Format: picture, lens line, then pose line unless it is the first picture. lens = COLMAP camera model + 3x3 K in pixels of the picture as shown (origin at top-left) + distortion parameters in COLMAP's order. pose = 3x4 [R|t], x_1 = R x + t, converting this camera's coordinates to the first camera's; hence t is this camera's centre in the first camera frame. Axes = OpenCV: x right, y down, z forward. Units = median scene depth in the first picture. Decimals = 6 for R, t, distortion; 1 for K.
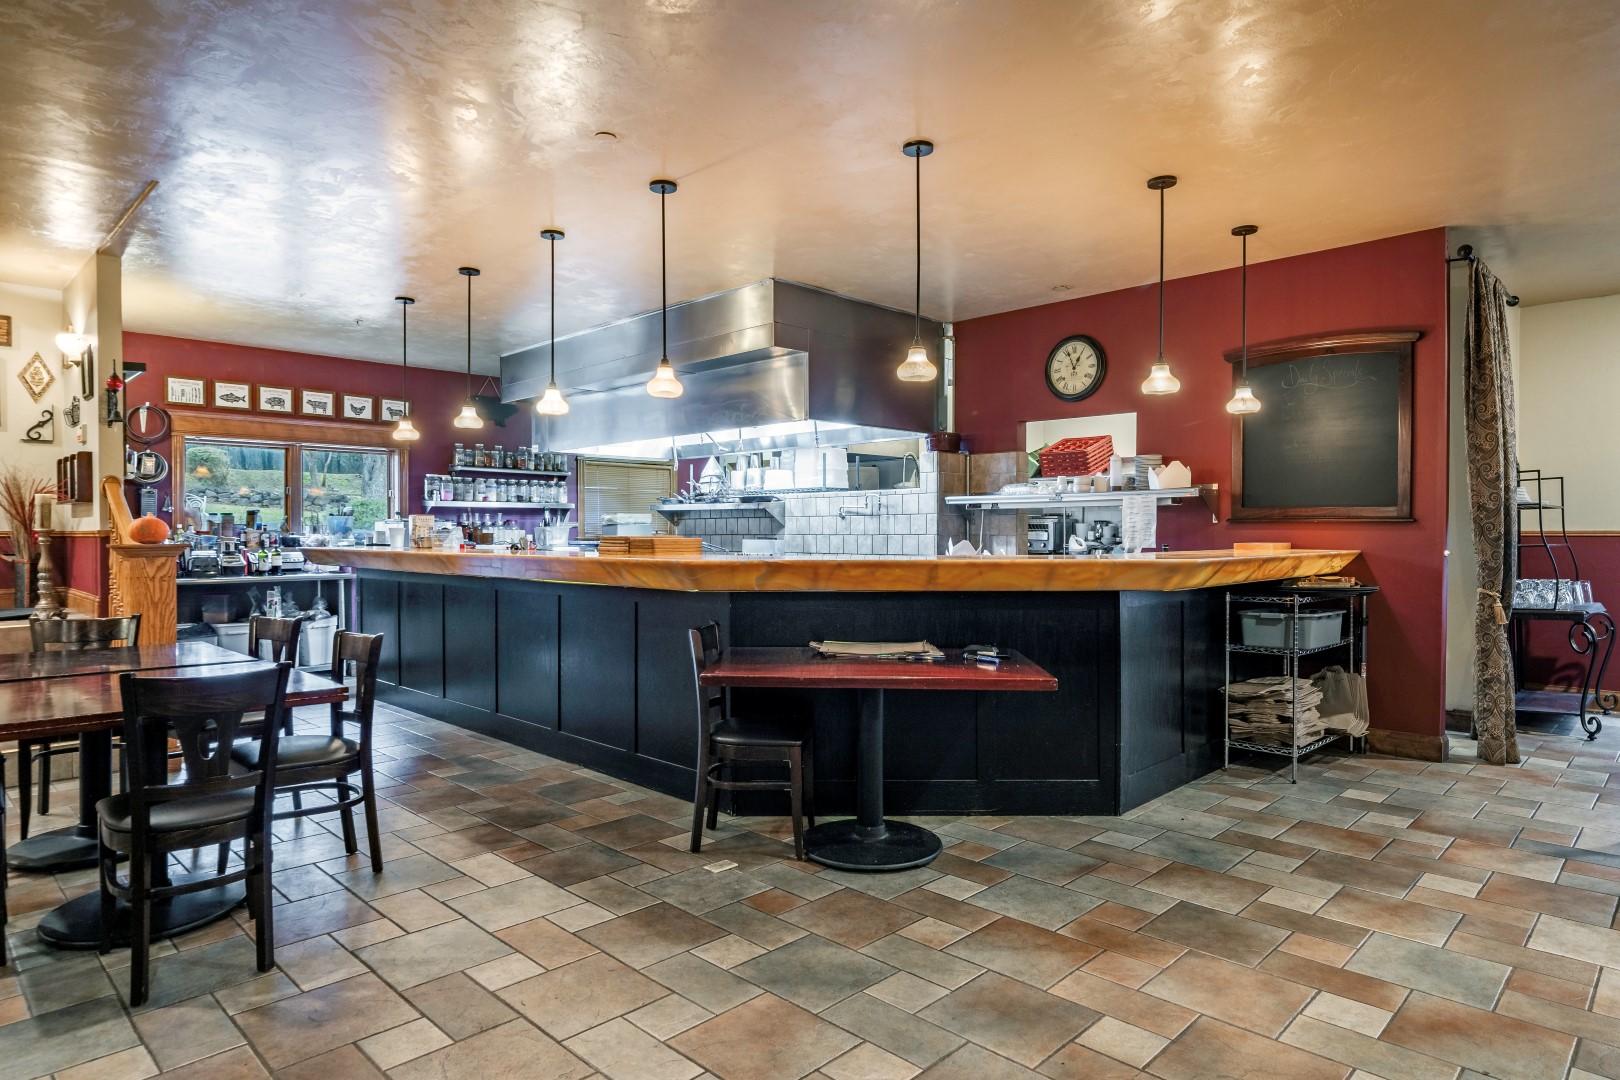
lens RADIAL K [[932.2, 0, 810.5], [0, 932.2, 535.5], [0, 0, 1]] dist [-0.001896, 0.005060]
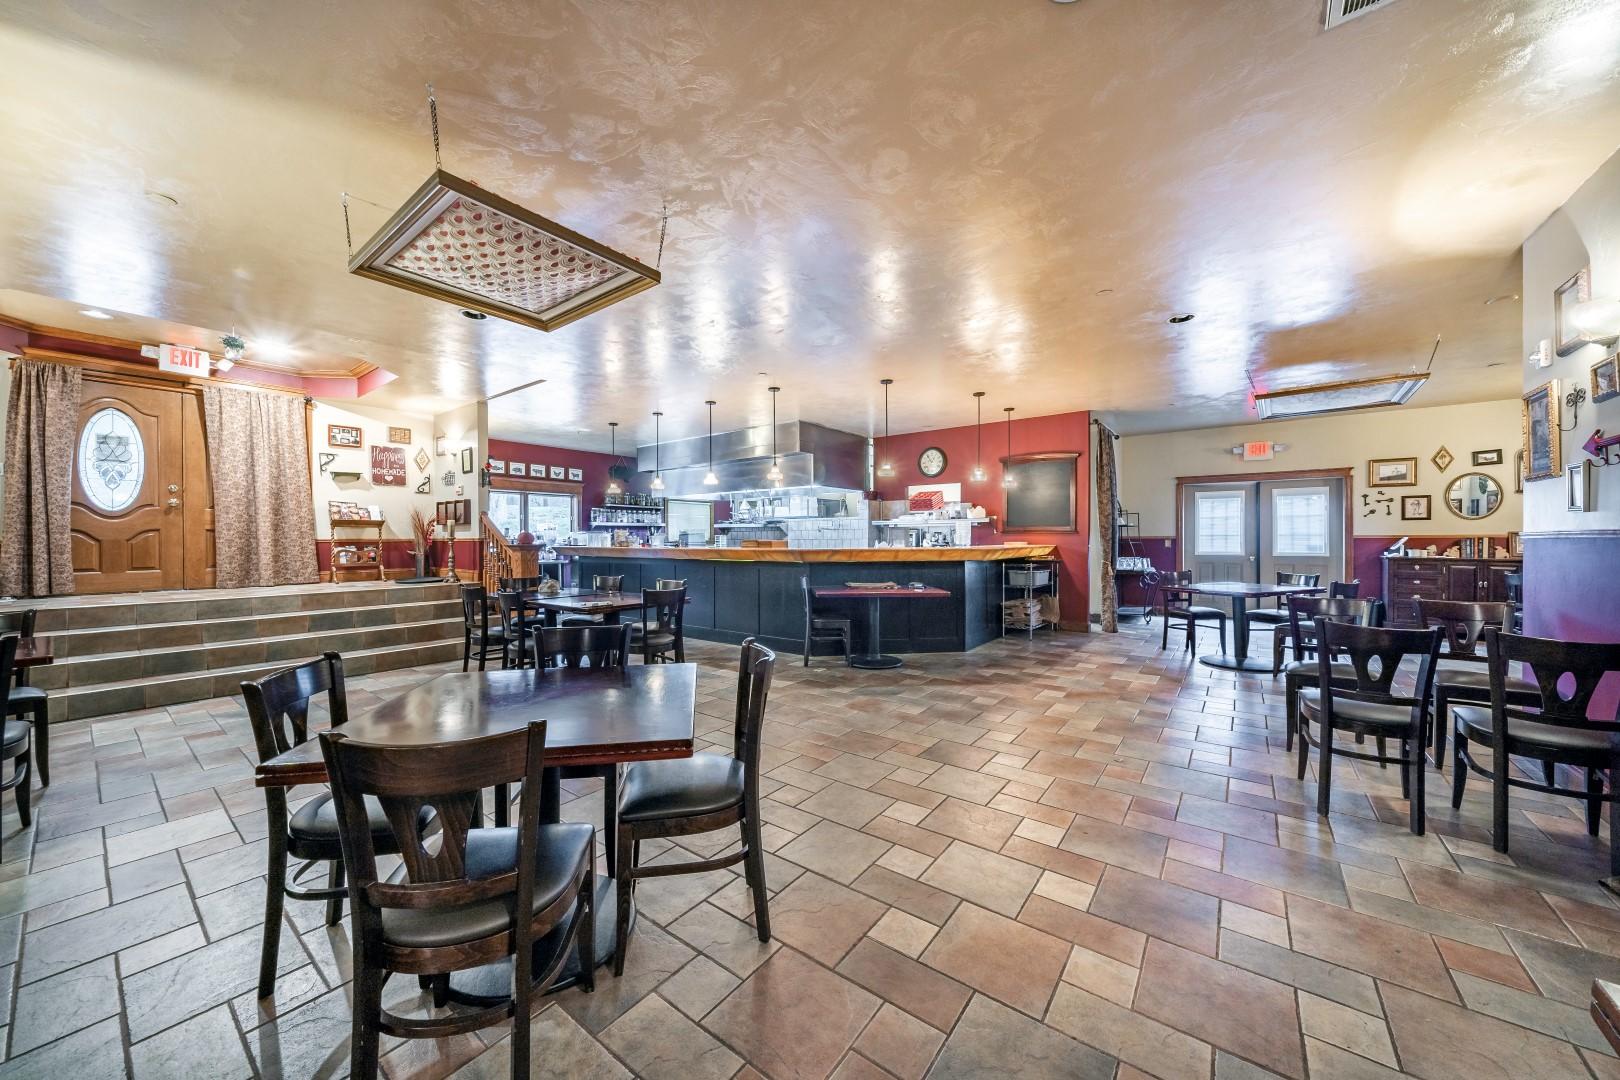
lens RADIAL K [[564.7, 0, 808.0], [0, 564.7, 543.1], [0, 0, 1]] dist [0.000170, -0.000021]
pose [[0.992472, -0.003697, 0.122416, -0.184375], [0.003194, 0.999986, 0.004309, 0.002876], [-0.122430, -0.003886, 0.992469, -0.304067]]
